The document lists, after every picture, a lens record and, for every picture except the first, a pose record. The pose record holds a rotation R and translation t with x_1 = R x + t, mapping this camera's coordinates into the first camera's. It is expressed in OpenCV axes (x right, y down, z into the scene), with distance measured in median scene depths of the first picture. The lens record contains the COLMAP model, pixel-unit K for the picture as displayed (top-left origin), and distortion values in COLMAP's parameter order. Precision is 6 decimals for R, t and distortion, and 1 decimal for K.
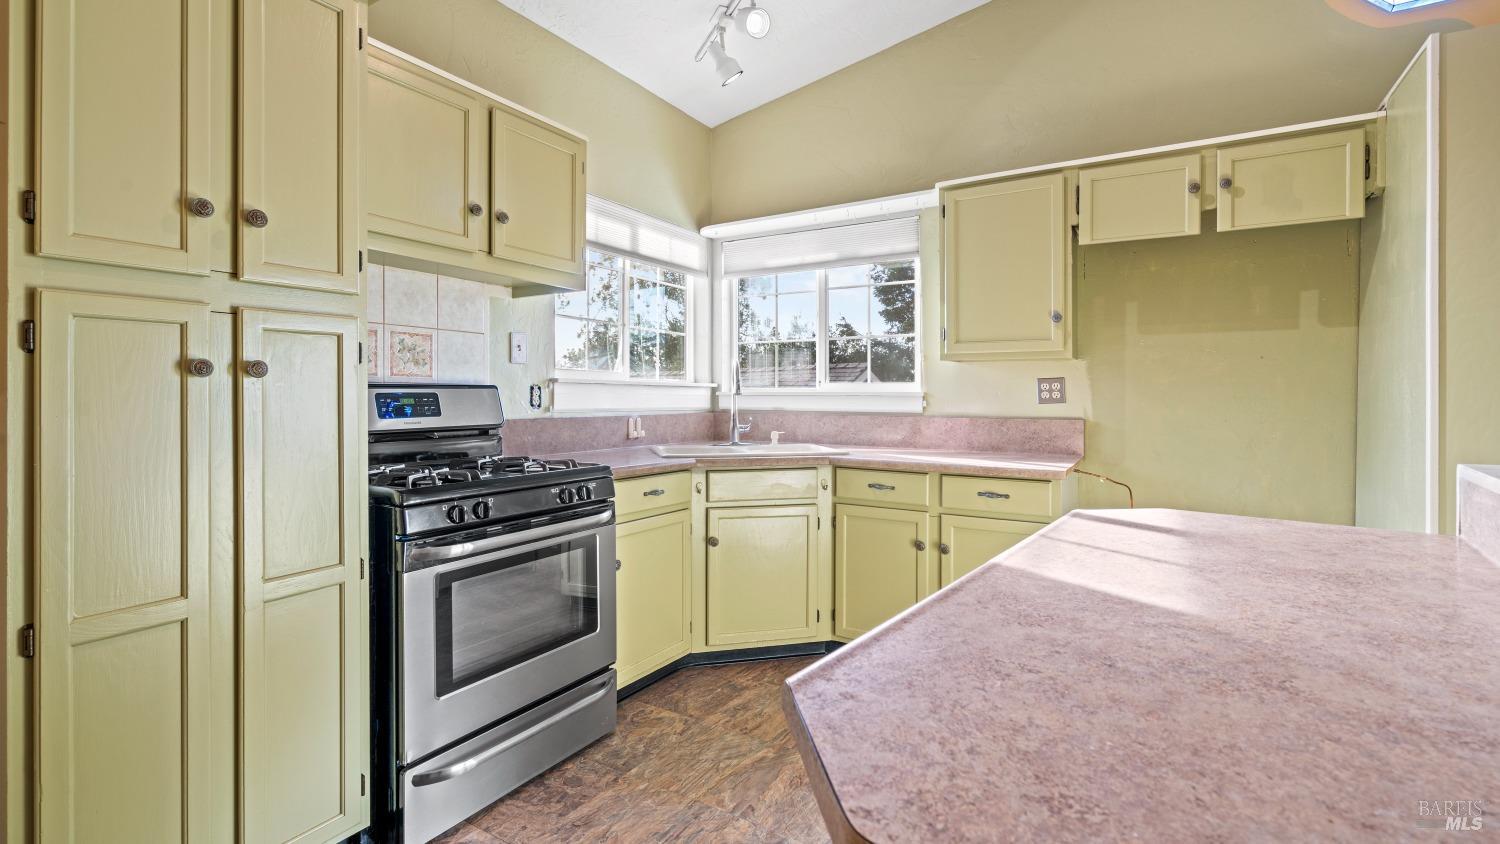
lens RADIAL K [[677.5, 0, 743.3], [0, 677.5, 389.0], [0, 0, 1]] dist [-0.009103, 0.002088]
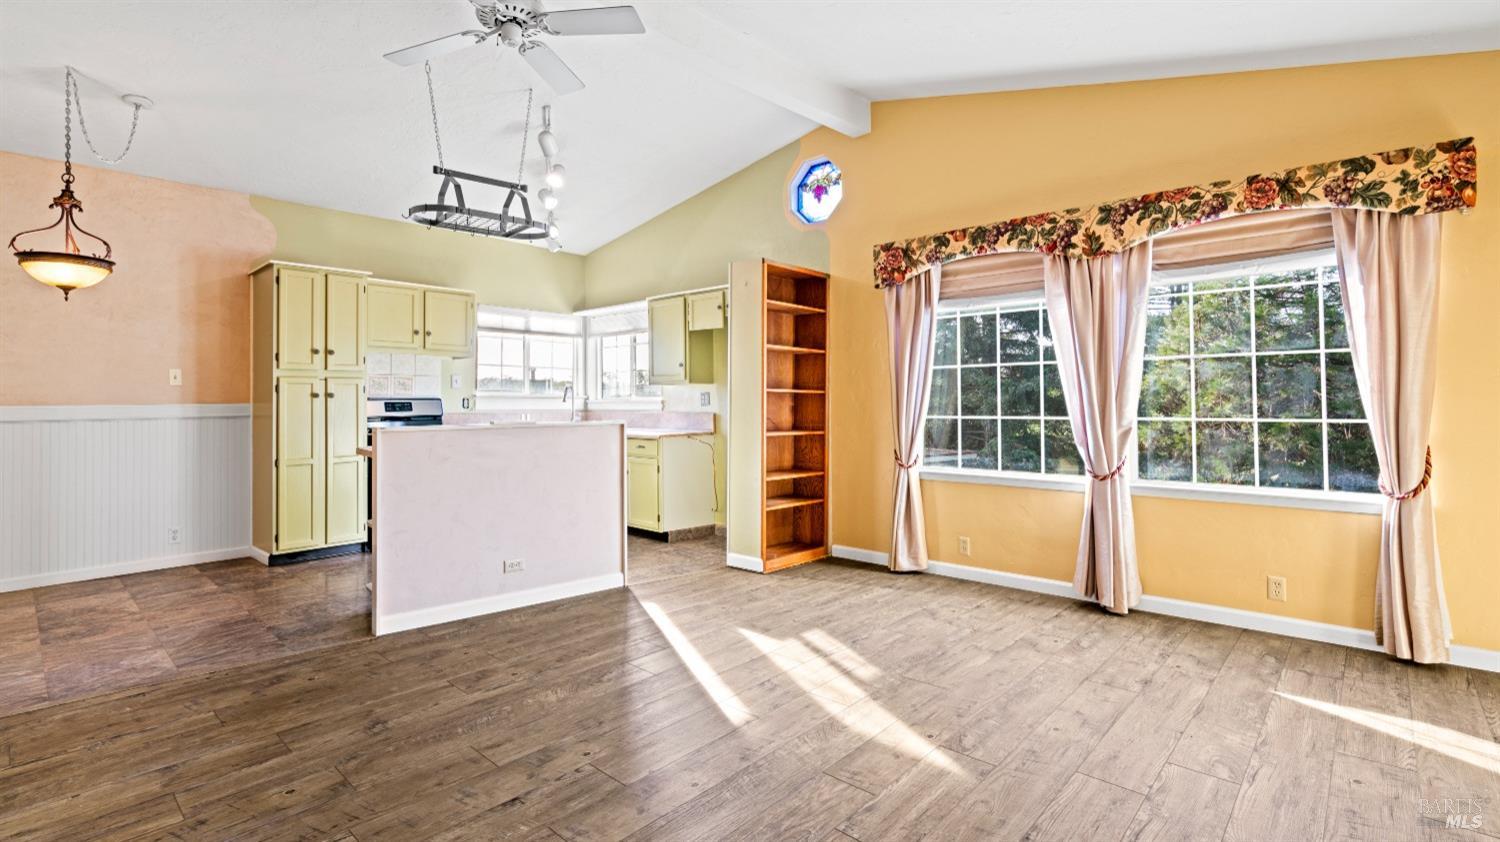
lens RADIAL K [[677.5, 0, 739.4], [0, 677.5, 386.9], [0, 0, 1]] dist [-0.009103, 0.002088]
pose [[0.983304, -0.009979, -0.181698, 1.059112], [0.007736, 0.999885, -0.013046, -0.006461], [0.181807, 0.011423, 0.983268, -1.092893]]
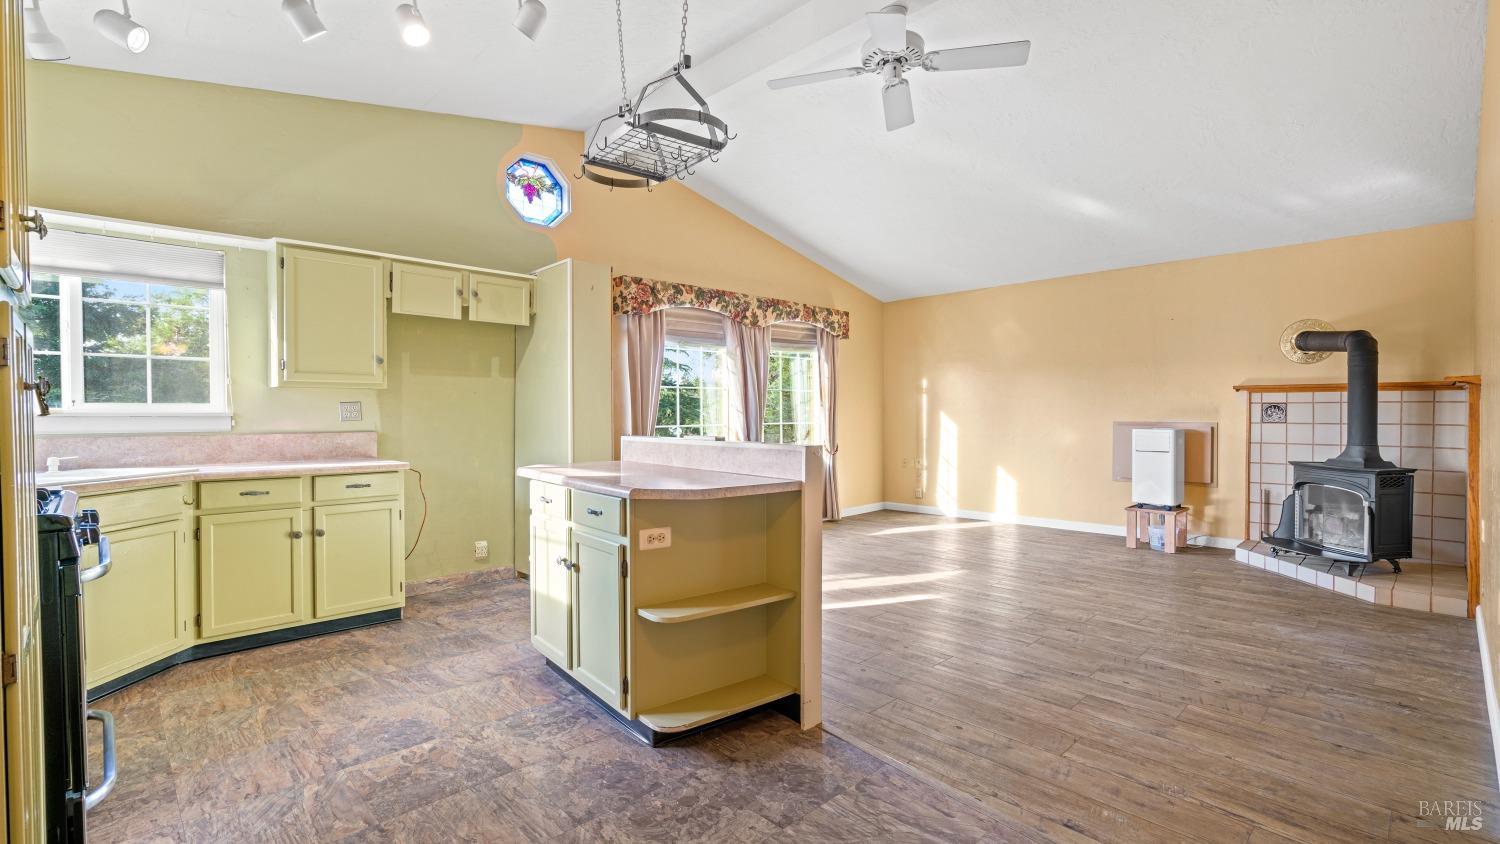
lens RADIAL K [[677.5, 0, 747.5], [0, 677.5, 415.2], [0, 0, 1]] dist [-0.009103, 0.002088]
pose [[0.238483, -0.002529, 0.971143, -0.761062], [0.001186, 0.999997, 0.002313, 0.008810], [-0.971146, 0.000600, 0.238485, -0.106016]]
